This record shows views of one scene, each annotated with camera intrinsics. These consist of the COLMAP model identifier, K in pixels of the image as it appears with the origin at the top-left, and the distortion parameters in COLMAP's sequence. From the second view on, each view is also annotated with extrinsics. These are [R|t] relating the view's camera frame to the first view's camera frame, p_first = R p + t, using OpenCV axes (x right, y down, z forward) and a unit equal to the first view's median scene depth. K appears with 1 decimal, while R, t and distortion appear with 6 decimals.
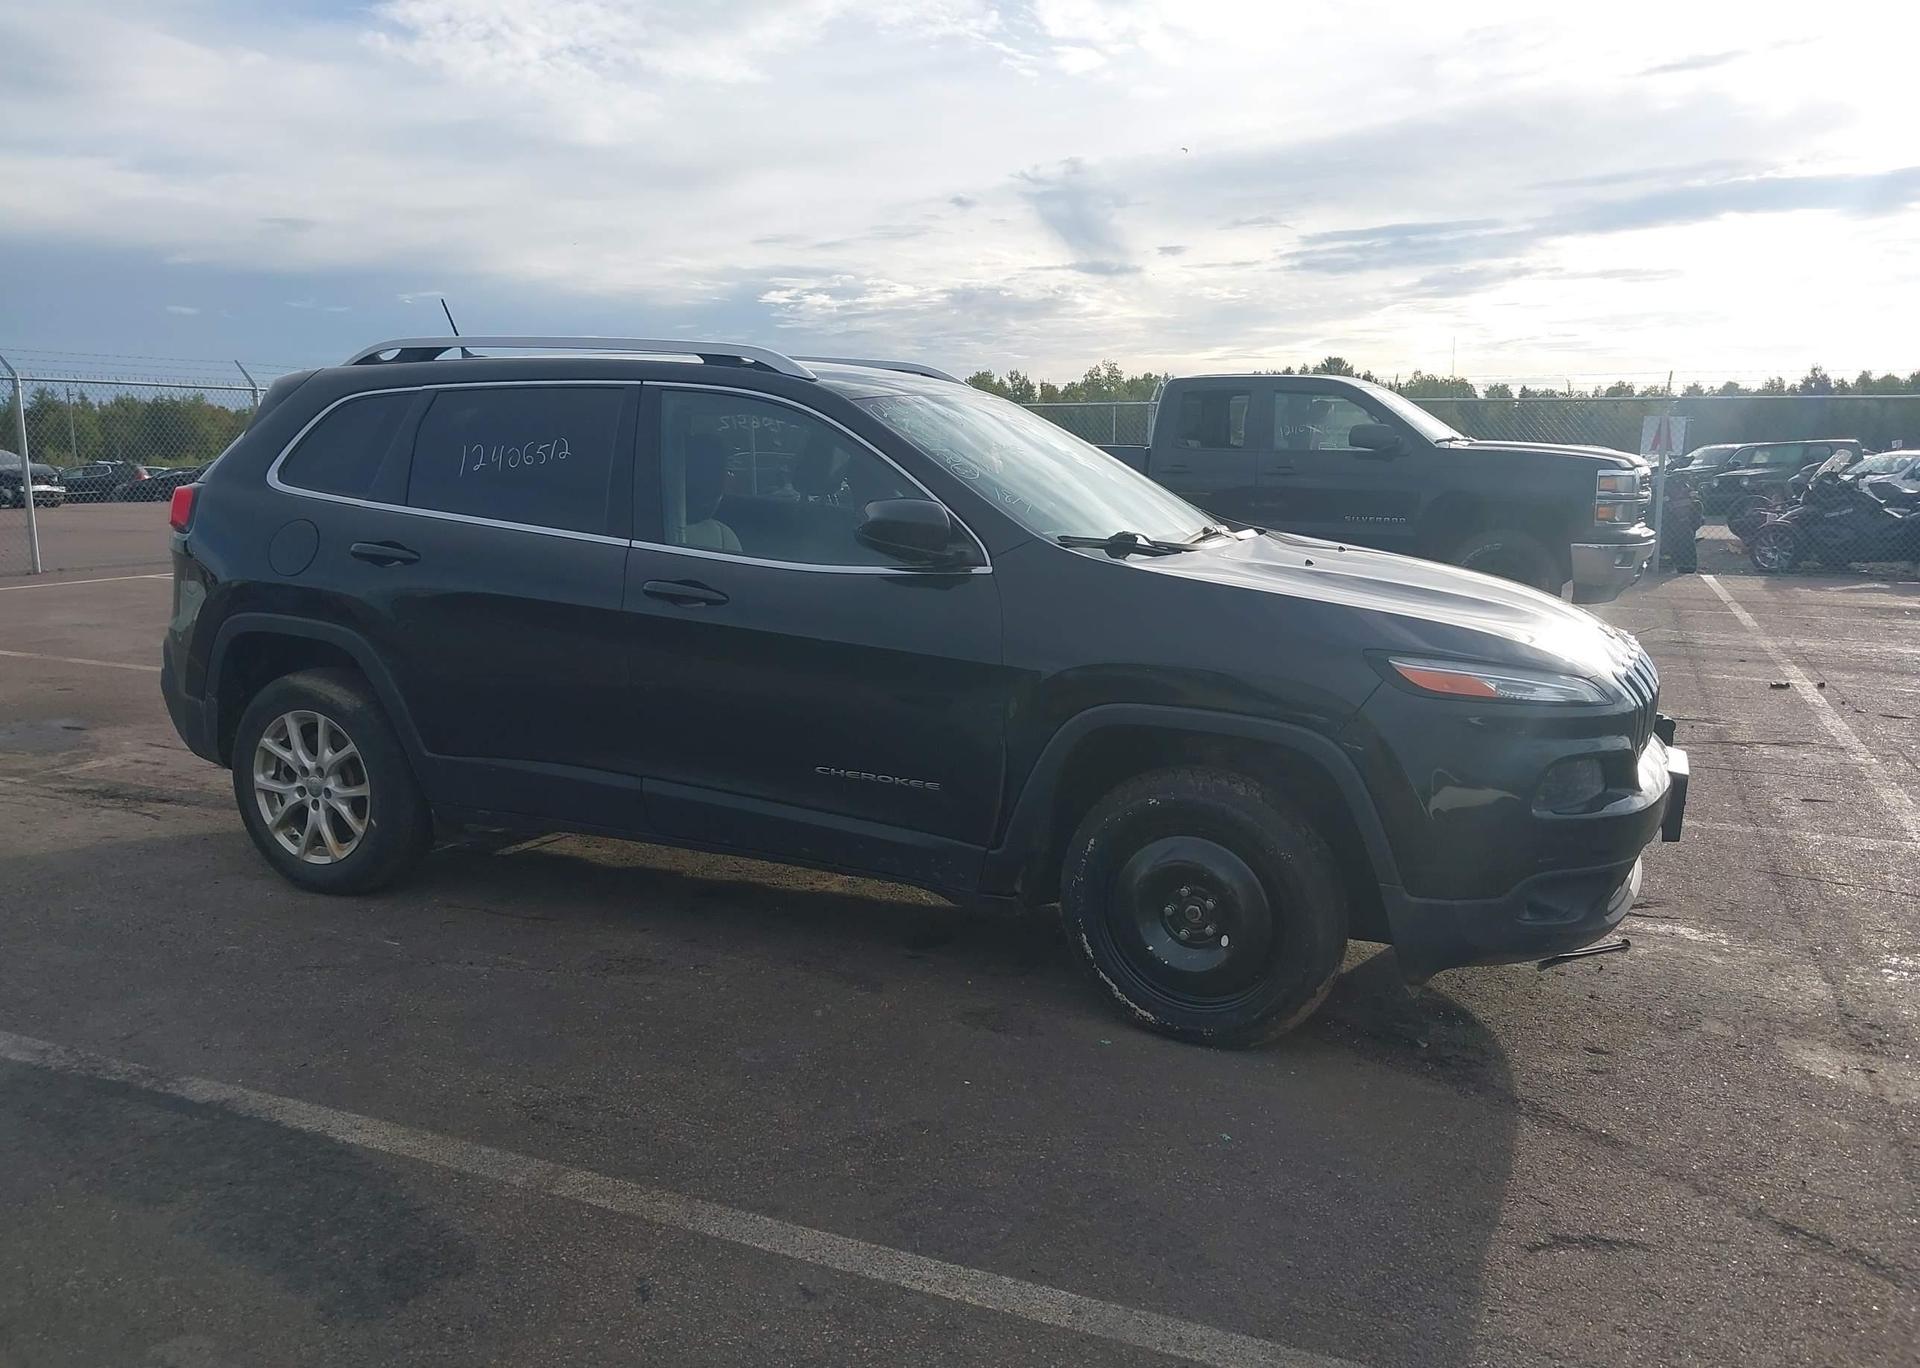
lens RADIAL K [[1516.6, 0, 934.3], [0, 1516.6, 674.6], [0, 0, 1]] dist [0.025011, -0.033034]
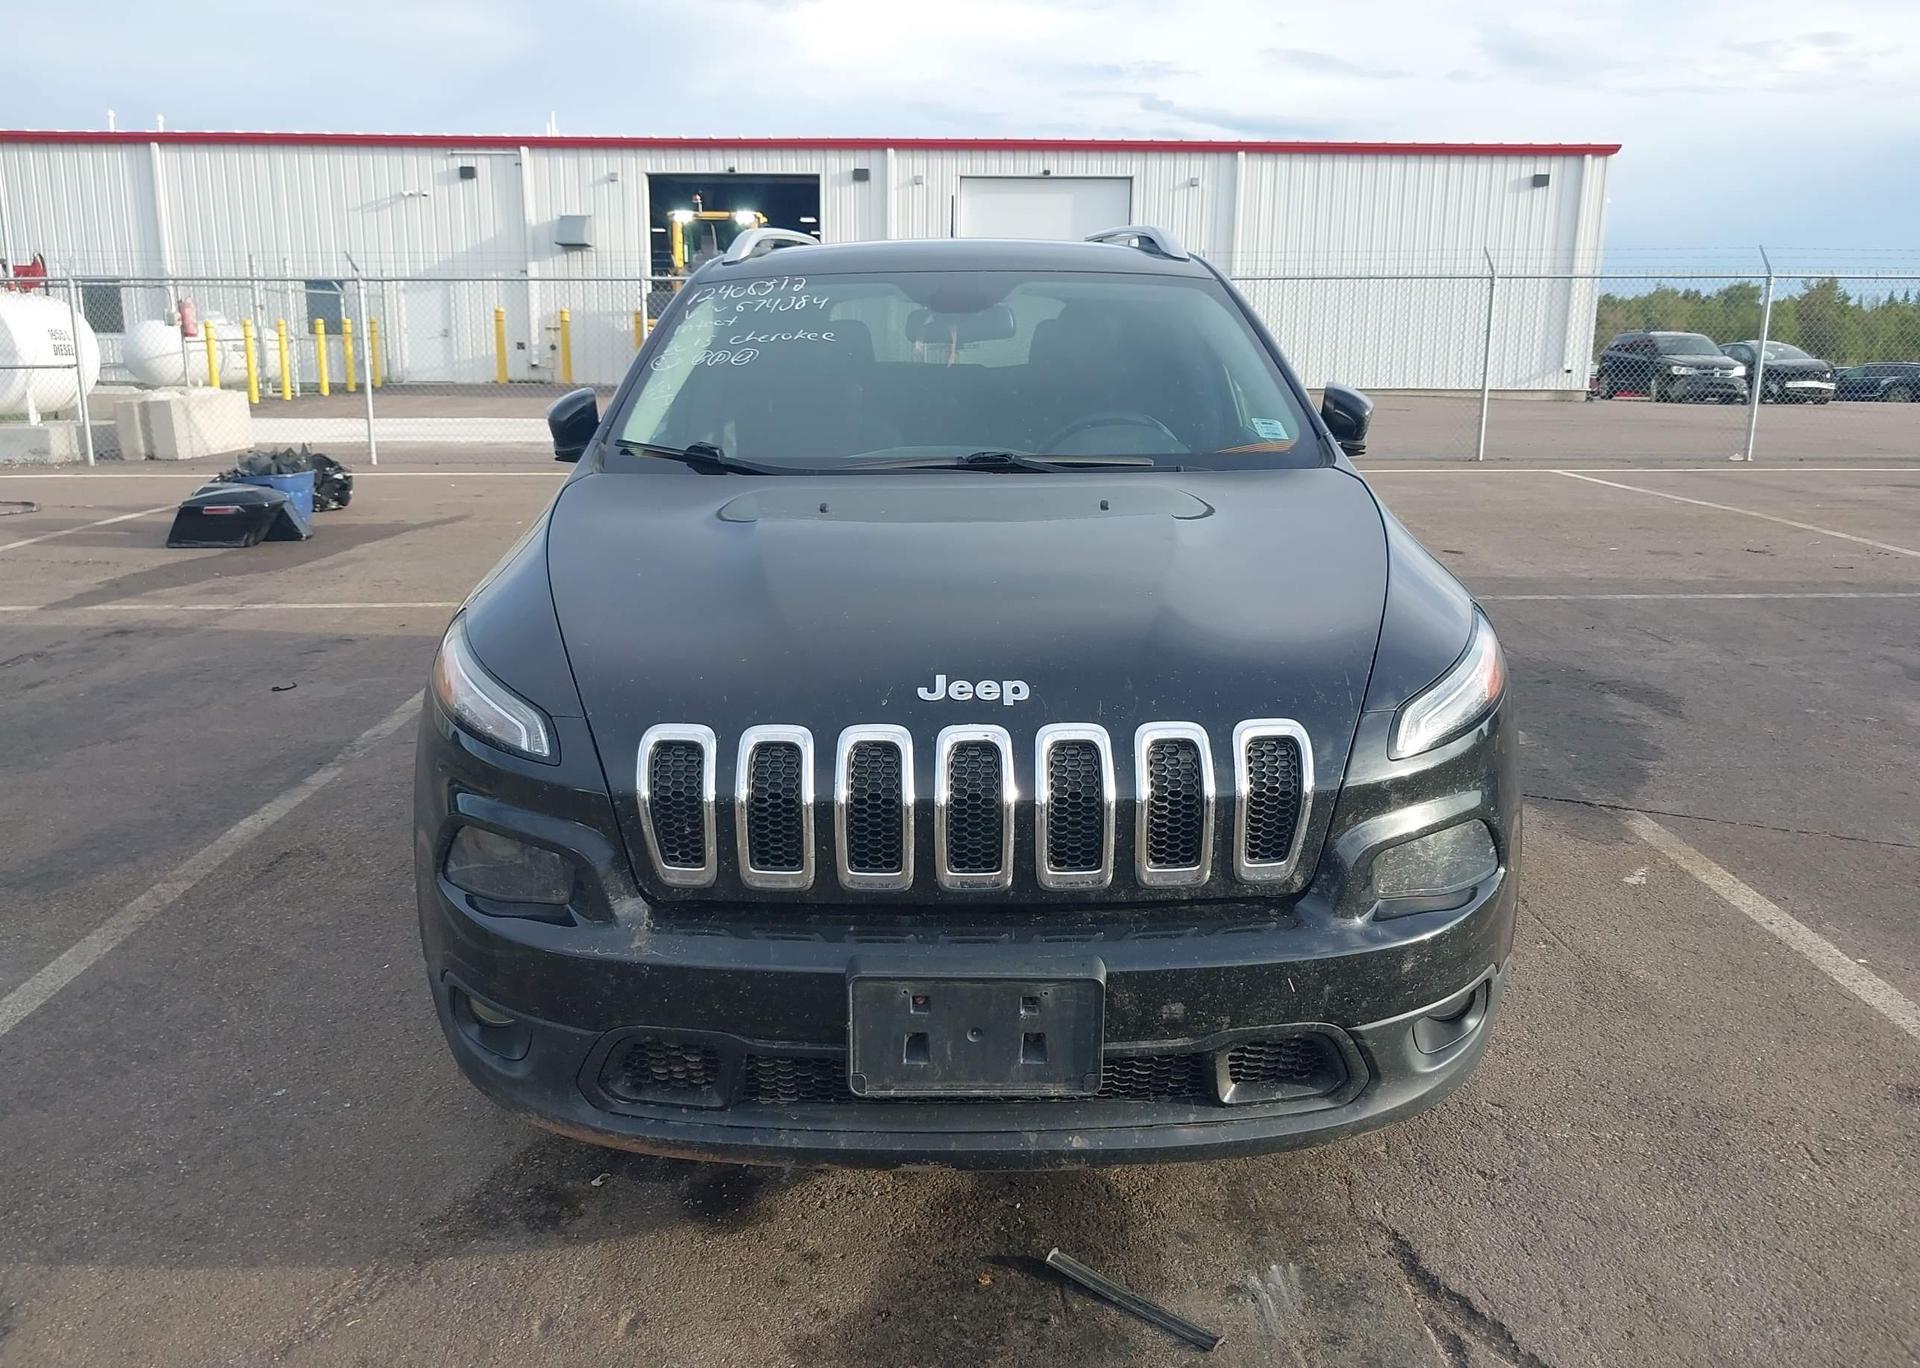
lens RADIAL K [[1516.6, 0, 930.0], [0, 1516.6, 685.3], [0, 0, 1]] dist [0.025011, -0.033034]
pose [[0.403858, 0.201472, -0.892361, 0.858610], [-0.135750, 0.977847, 0.159336, -0.105545], [0.904694, 0.056789, 0.422261, 0.728777]]
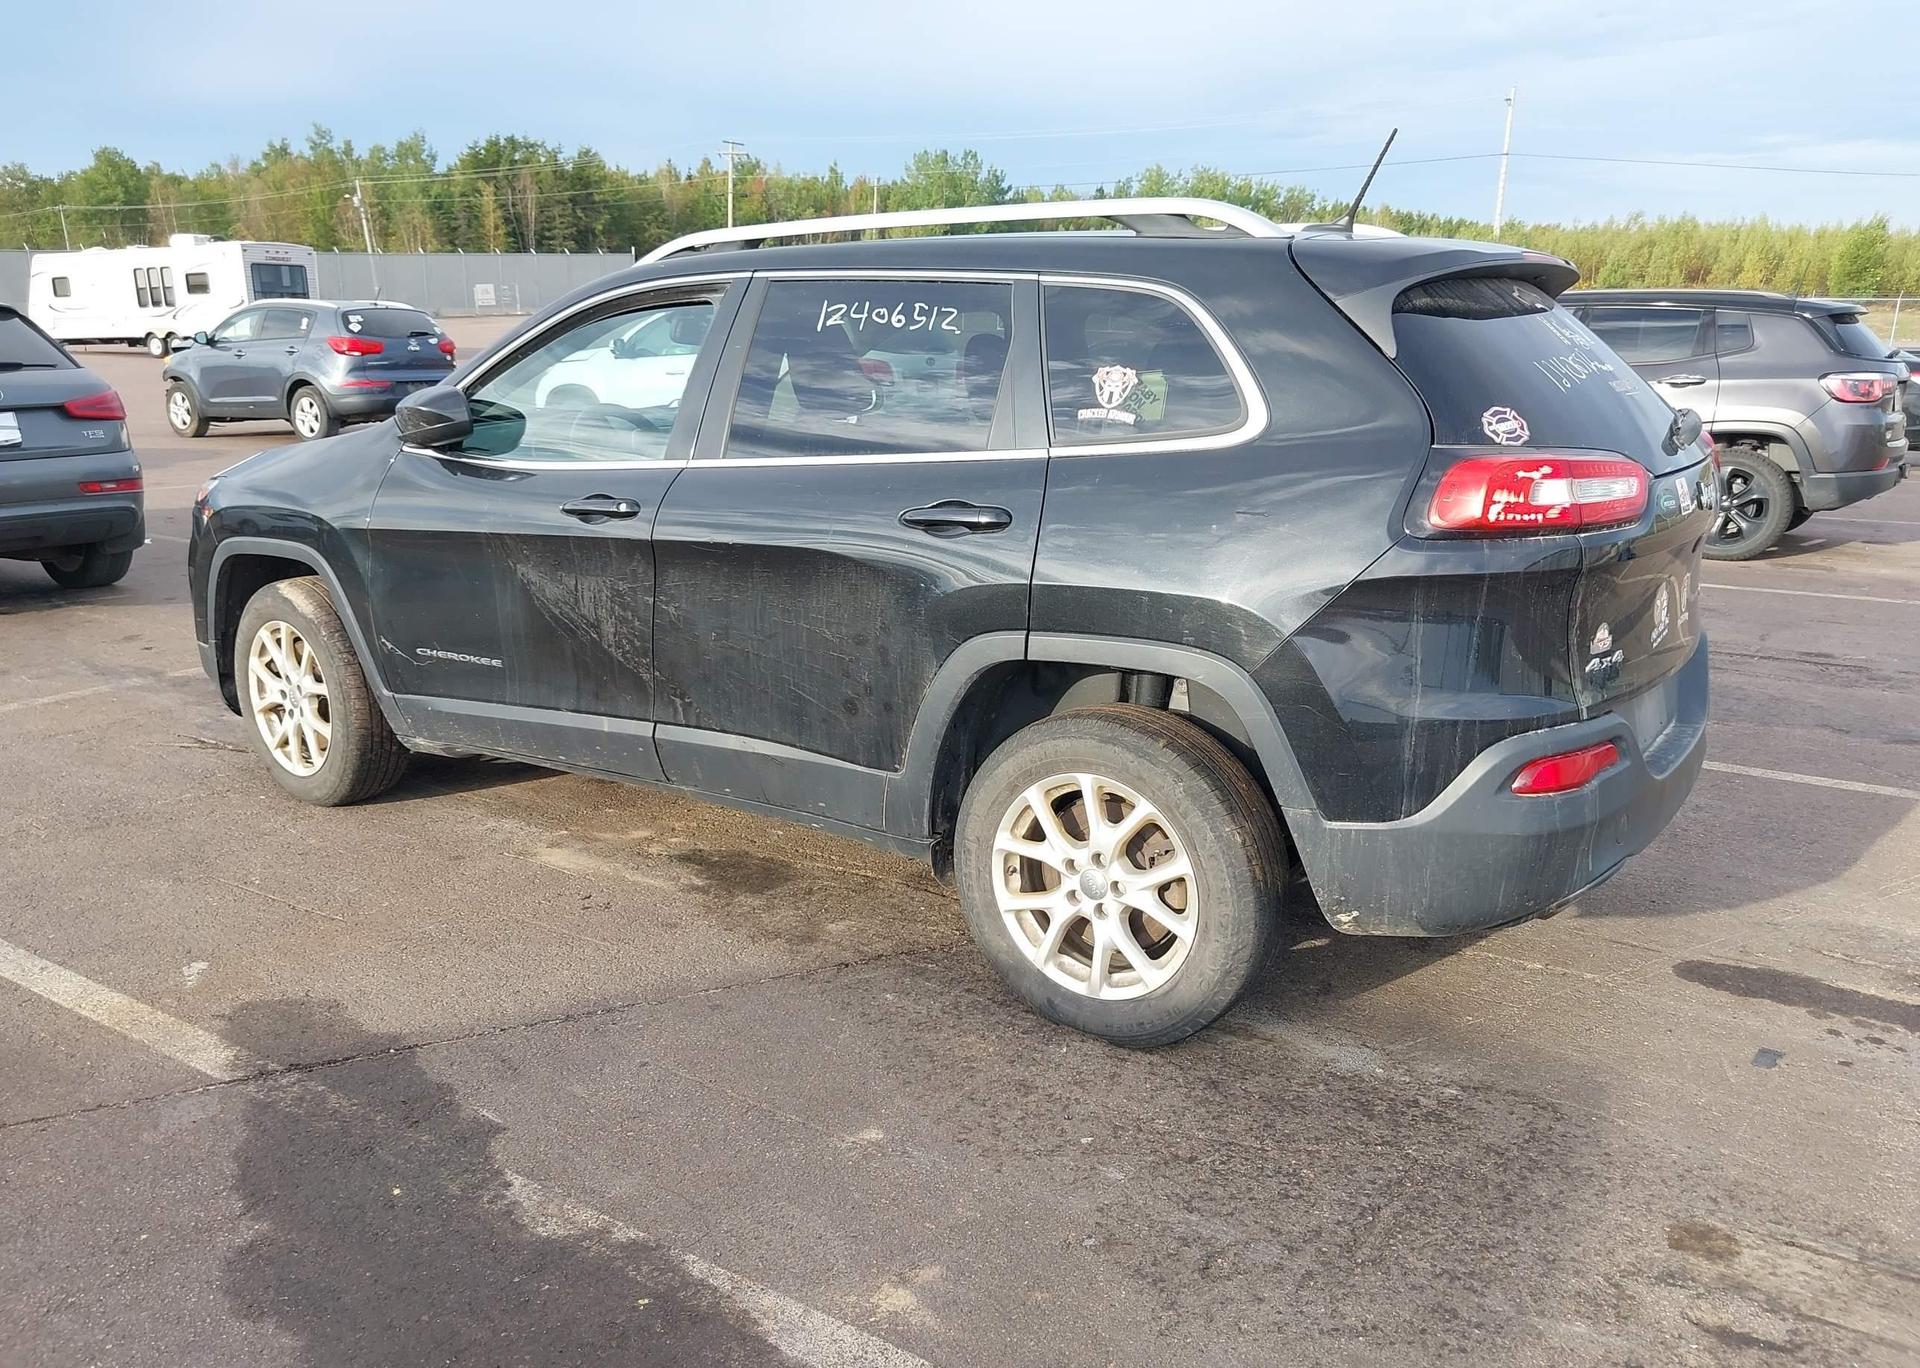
lens RADIAL K [[1516.6, 0, 959.4], [0, 1516.6, 677.2], [0, 0, 1]] dist [0.025011, -0.033034]
pose [[-0.984544, -0.054561, 0.166420, -0.340586], [0.013123, 0.924580, 0.380761, -0.357951], [-0.174643, 0.377060, -0.909574, 2.174088]]
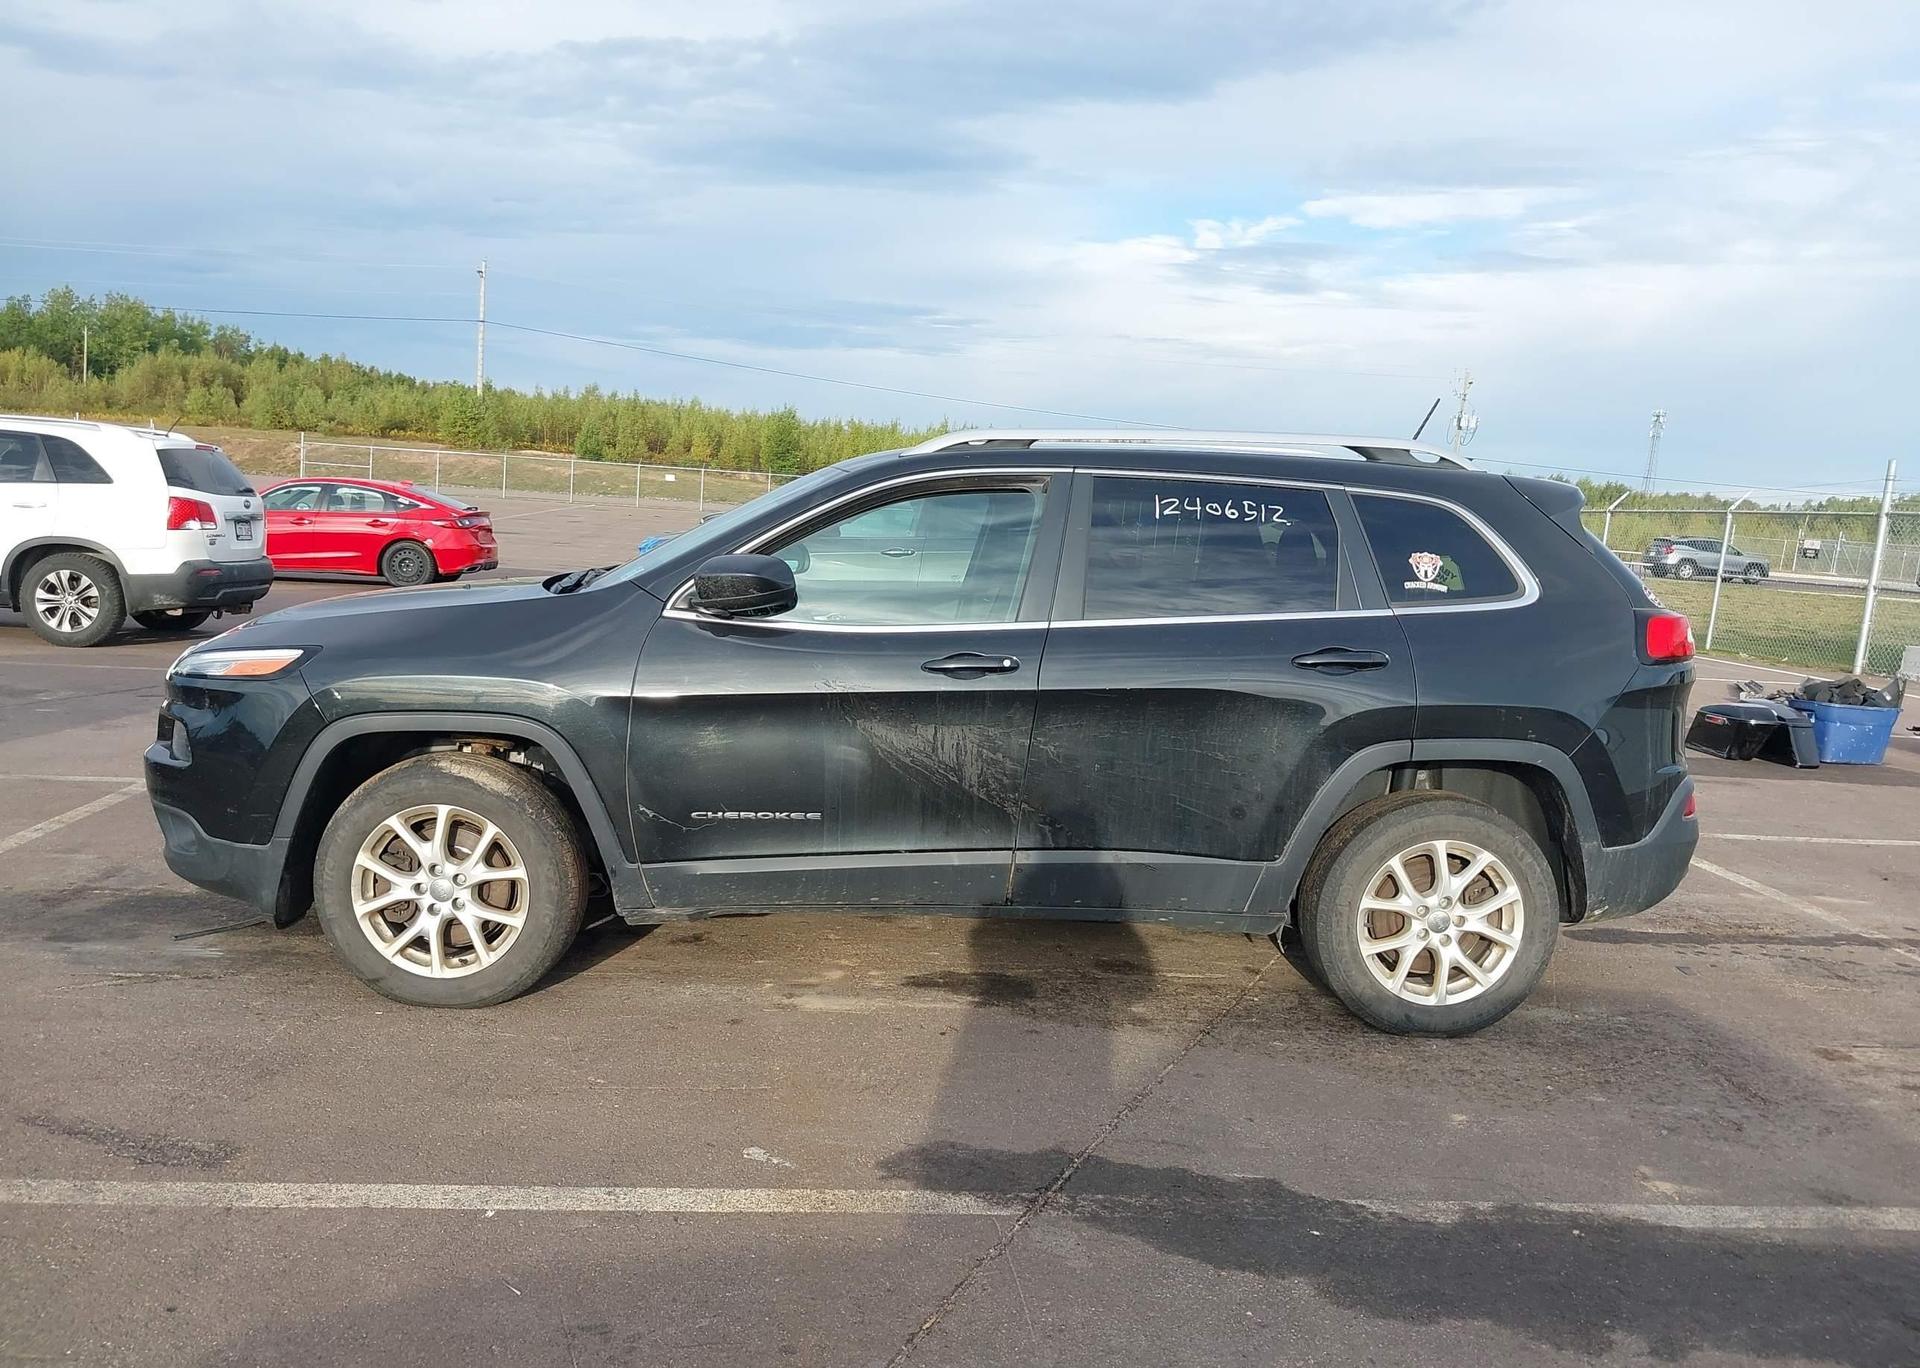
lens RADIAL K [[1516.6, 0, 948.9], [0, 1516.6, 631.9], [0, 0, 1]] dist [0.025011, -0.033034]
pose [[-0.879868, -0.015854, -0.474953, 0.504064], [-0.135761, 0.966177, 0.219251, -0.351312], [0.455413, 0.257392, -0.852261, 2.204157]]
